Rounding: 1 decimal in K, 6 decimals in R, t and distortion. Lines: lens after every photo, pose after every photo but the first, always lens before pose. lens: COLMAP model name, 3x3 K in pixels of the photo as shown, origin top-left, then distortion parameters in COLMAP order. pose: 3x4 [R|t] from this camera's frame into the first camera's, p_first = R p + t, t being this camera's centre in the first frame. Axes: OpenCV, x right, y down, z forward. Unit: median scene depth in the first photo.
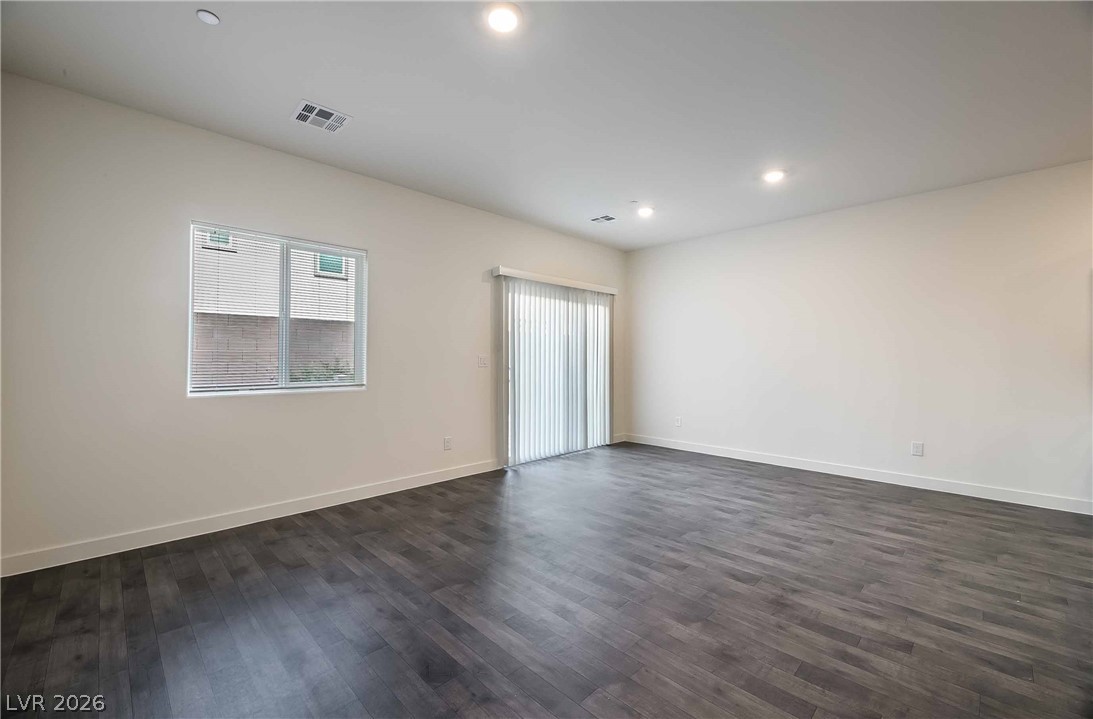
lens RADIAL K [[449.2, 0, 545.4], [0, 449.2, 340.1], [0, 0, 1]] dist [-0.002827, -0.000802]
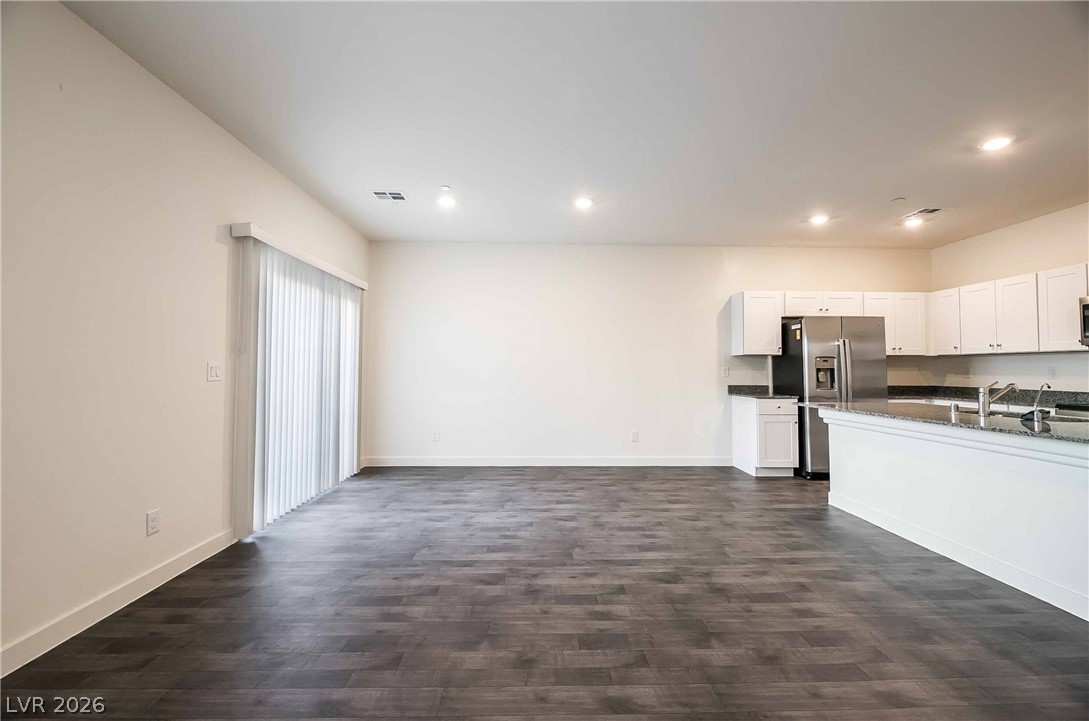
lens RADIAL K [[443.1, 0, 544.5], [0, 443.1, 360.5], [0, 0, 1]] dist [-0.003765, -0.000079]
pose [[0.689146, 0.011922, 0.724524, -0.312786], [-0.029809, 0.999485, 0.011908, 0.011481], [-0.724009, -0.029804, 0.689146, 0.315235]]
